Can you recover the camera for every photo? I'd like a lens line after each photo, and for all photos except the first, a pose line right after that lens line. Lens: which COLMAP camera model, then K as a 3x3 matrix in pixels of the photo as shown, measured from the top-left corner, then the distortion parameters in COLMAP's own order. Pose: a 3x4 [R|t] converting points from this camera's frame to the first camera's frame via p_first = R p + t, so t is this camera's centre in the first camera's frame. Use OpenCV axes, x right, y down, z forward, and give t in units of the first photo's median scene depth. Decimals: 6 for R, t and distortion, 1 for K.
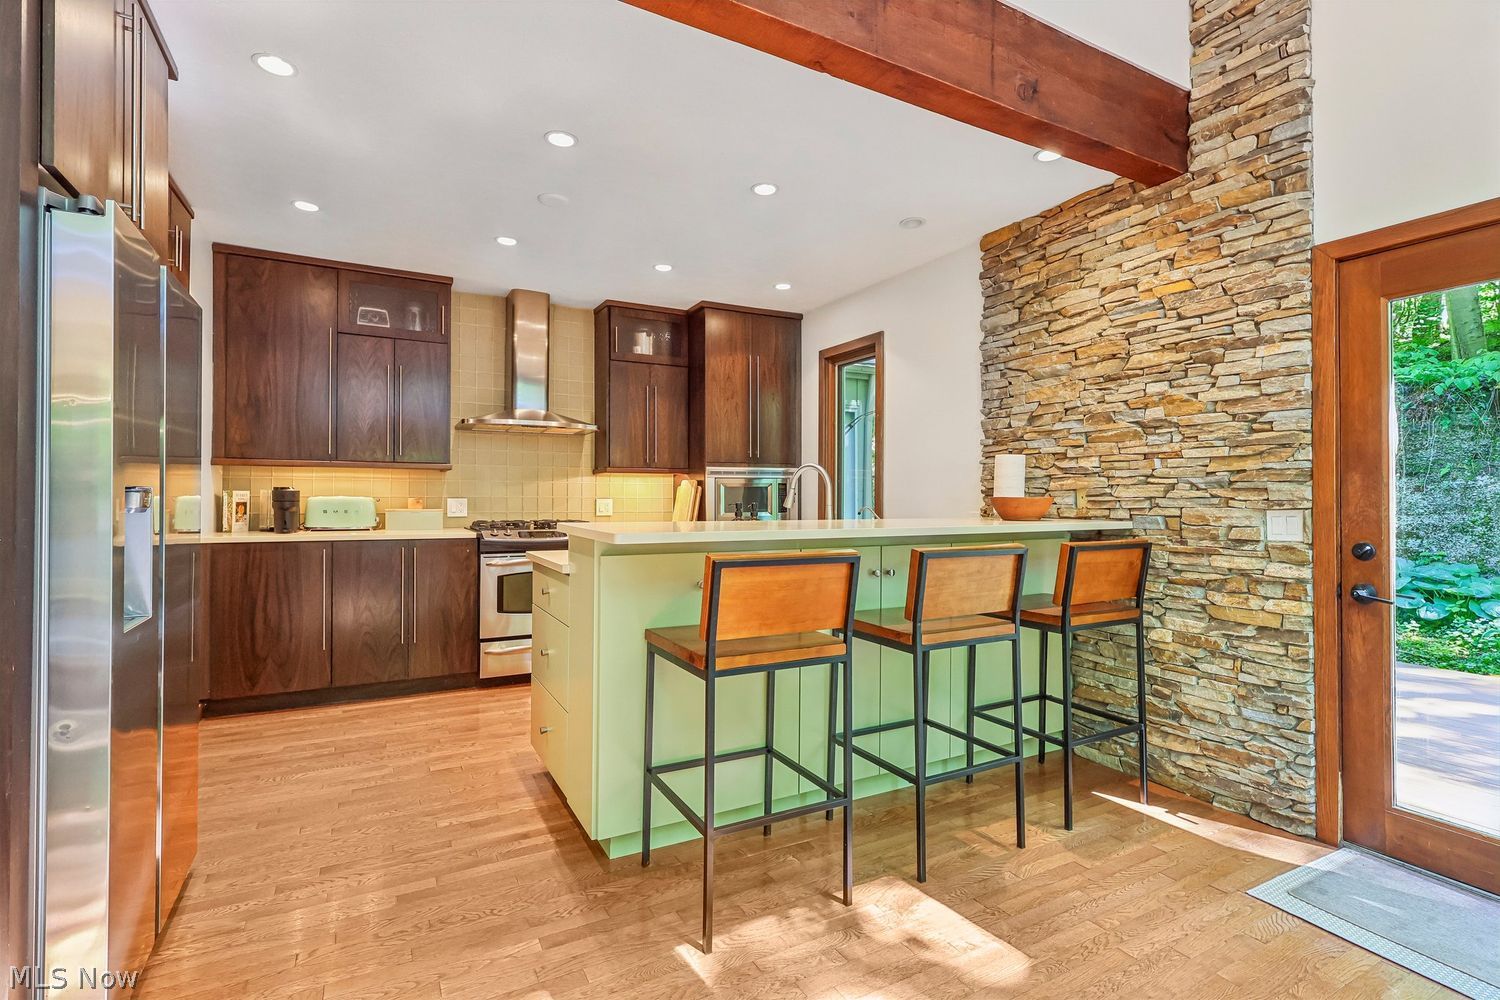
lens RADIAL K [[703.6, 0, 747.3], [0, 703.6, 495.3], [0, 0, 1]] dist [0.000927, 0.000774]
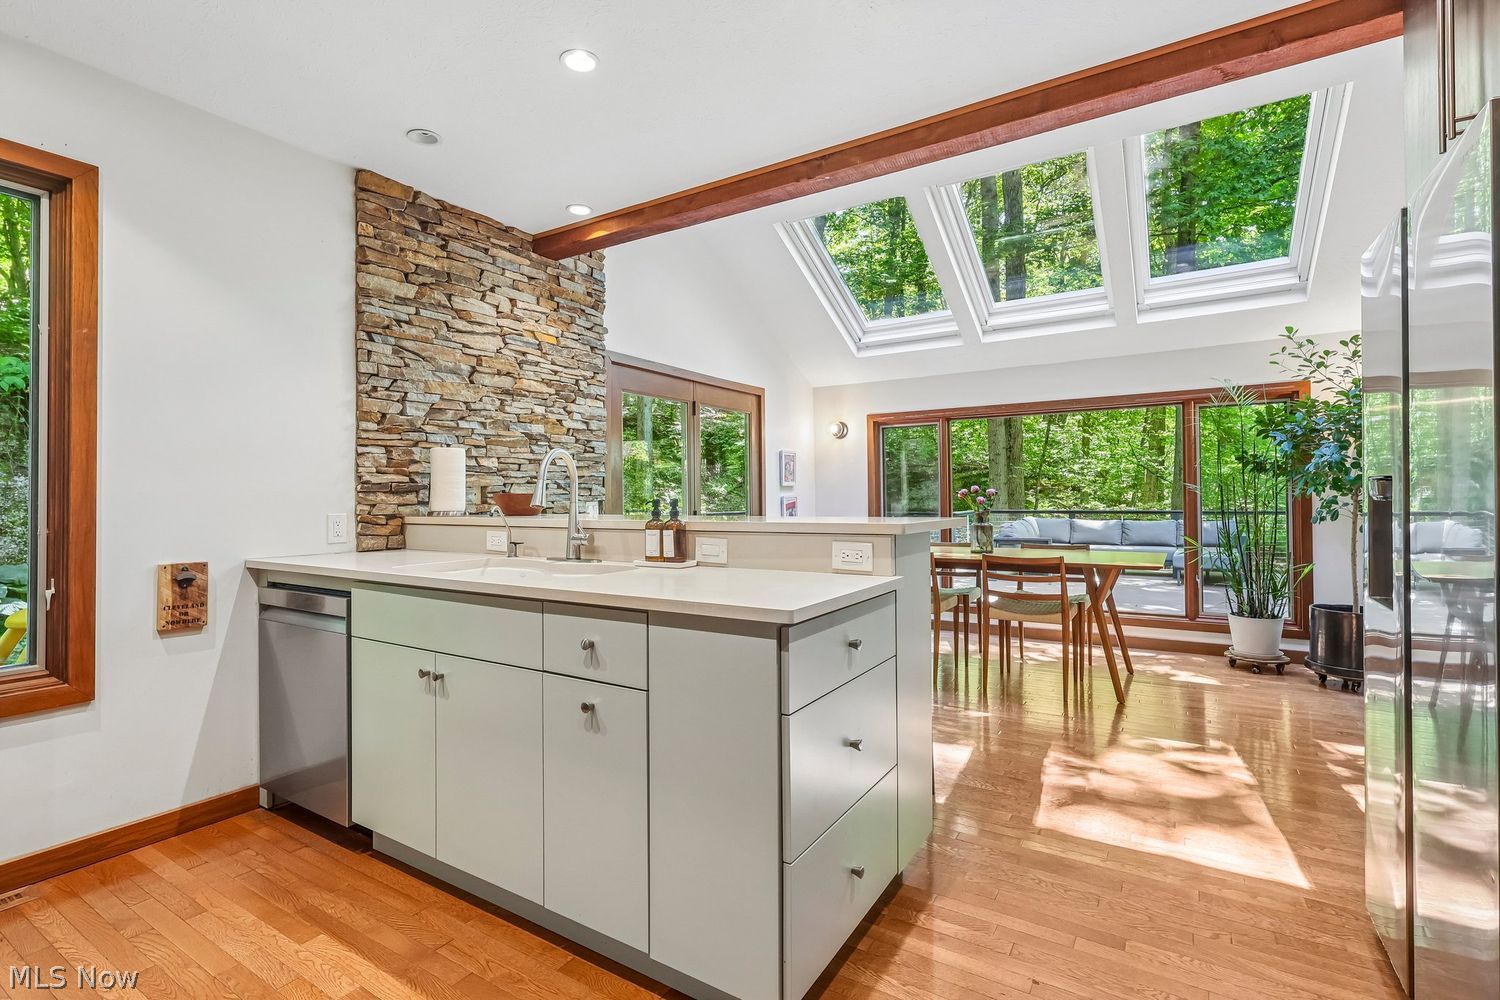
lens RADIAL K [[703.6, 0, 744.5], [0, 703.6, 486.2], [0, 0, 1]] dist [0.000927, 0.000774]
pose [[-0.492197, 0.011829, 0.870403, -0.528500], [0.003961, 0.999928, -0.011349, 0.003520], [-0.870475, -0.002138, -0.492209, 0.940571]]
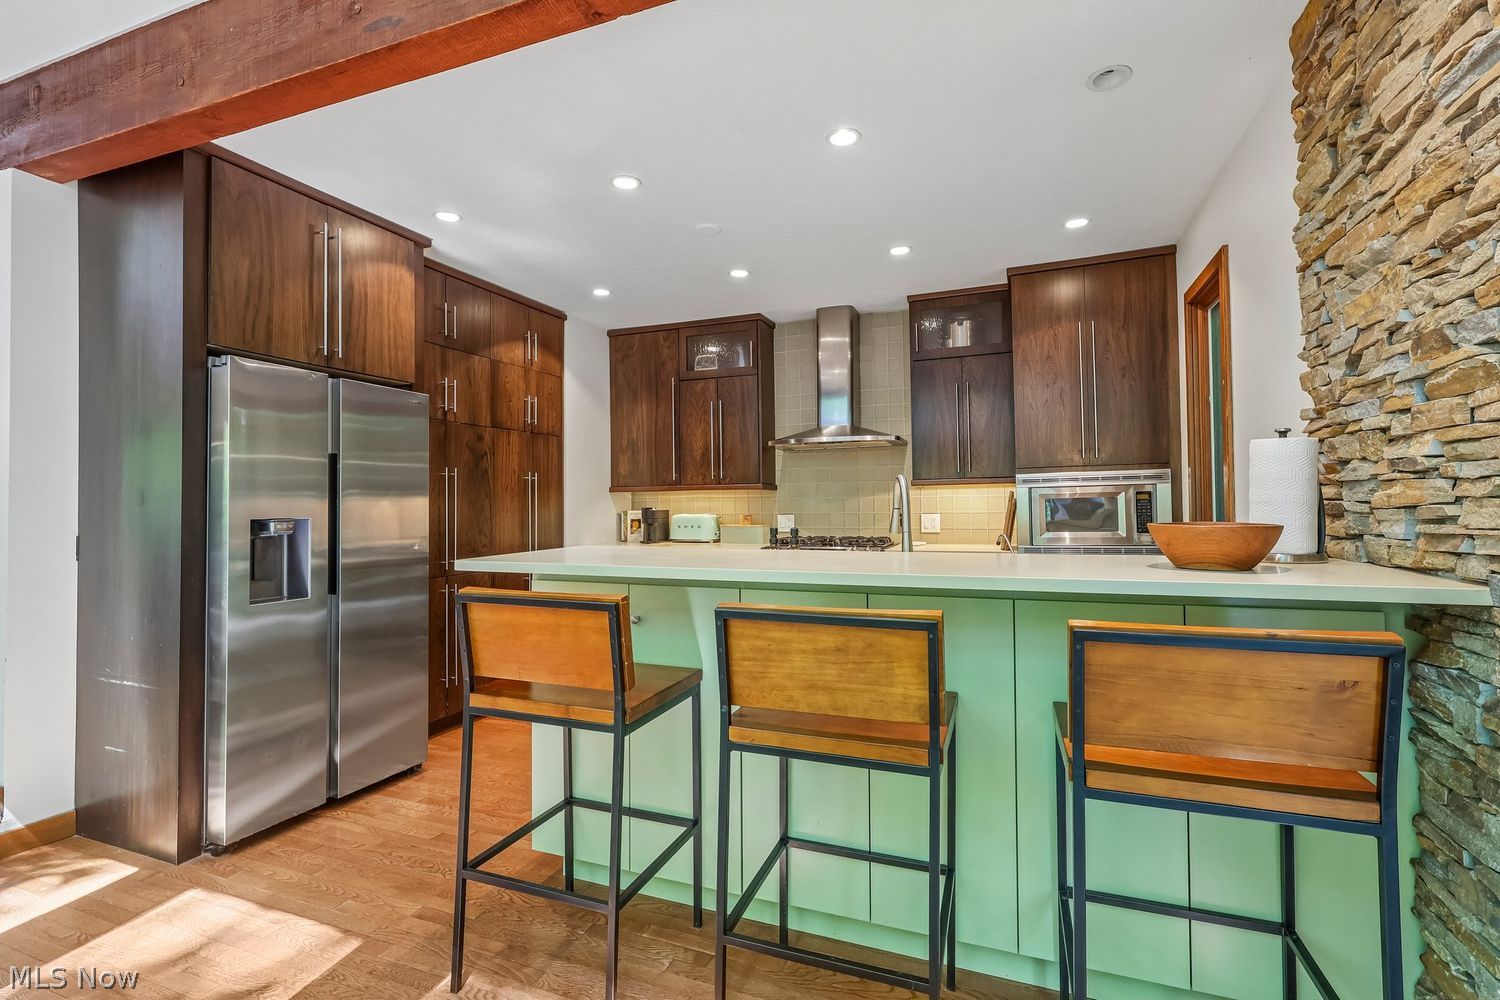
lens RADIAL K [[703.6, 0, 738.7], [0, 703.6, 504.9], [0, 0, 1]] dist [0.000927, 0.000774]
pose [[0.637820, -0.011466, -0.770100, 0.434800], [0.016589, 0.999862, -0.001147, -0.012546], [0.770006, -0.012043, 0.637922, 0.303047]]
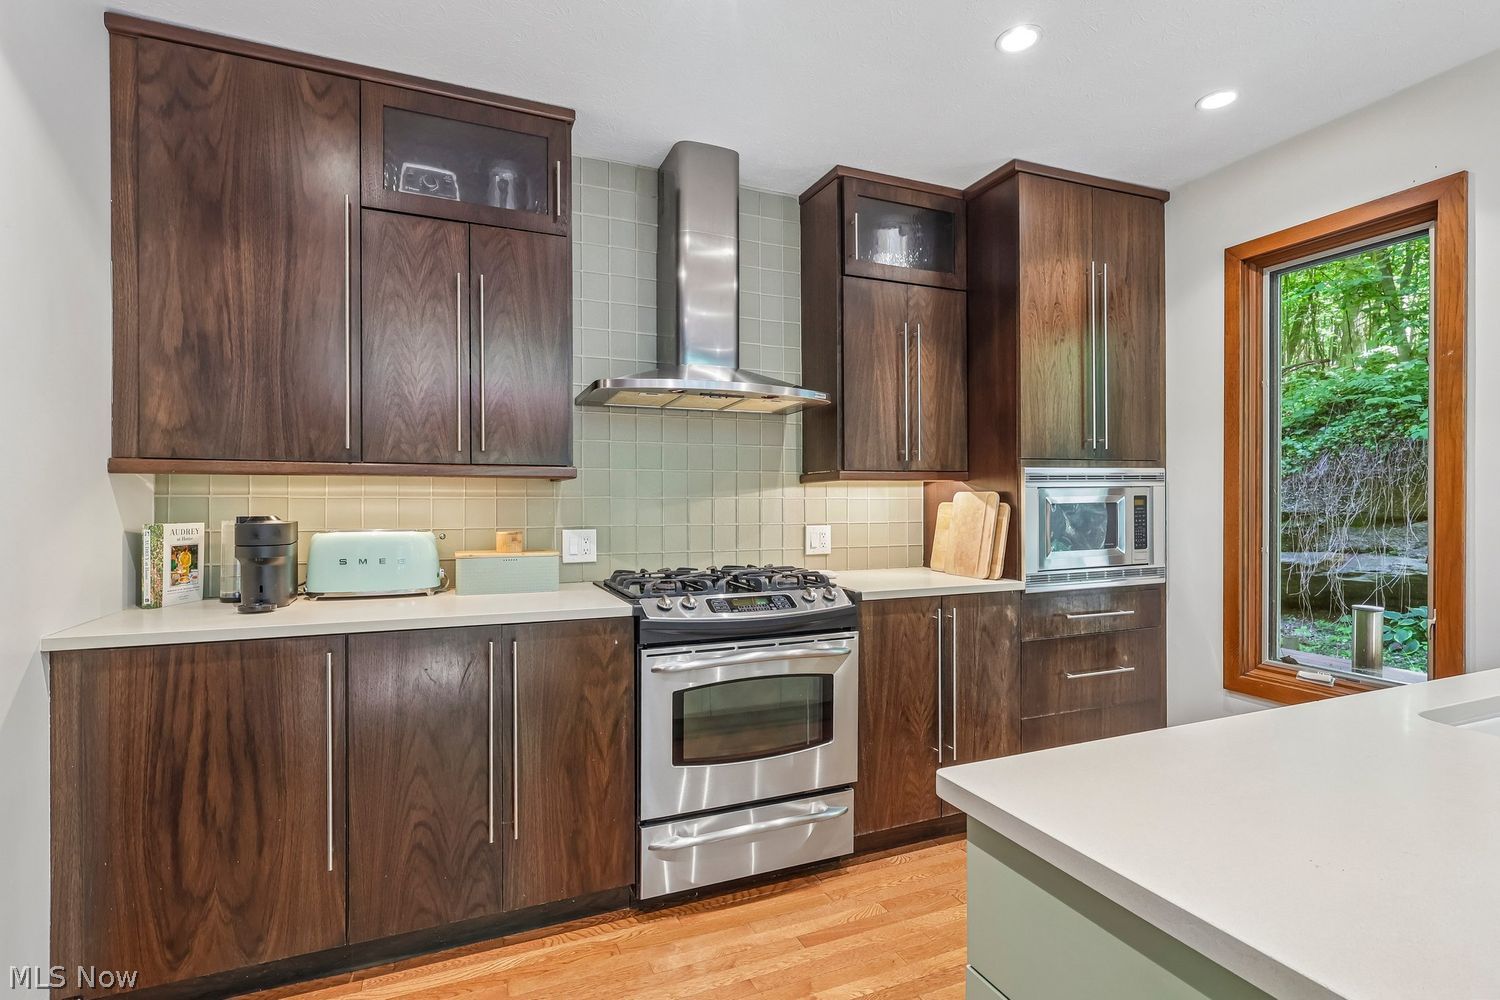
lens RADIAL K [[703.6, 0, 735.9], [0, 703.6, 504.4], [0, 0, 1]] dist [0.000927, 0.000774]
pose [[0.994670, -0.006543, -0.102901, -0.271348], [0.007202, 0.999956, 0.006033, -0.020581], [0.102857, -0.006742, 0.994673, 0.538058]]
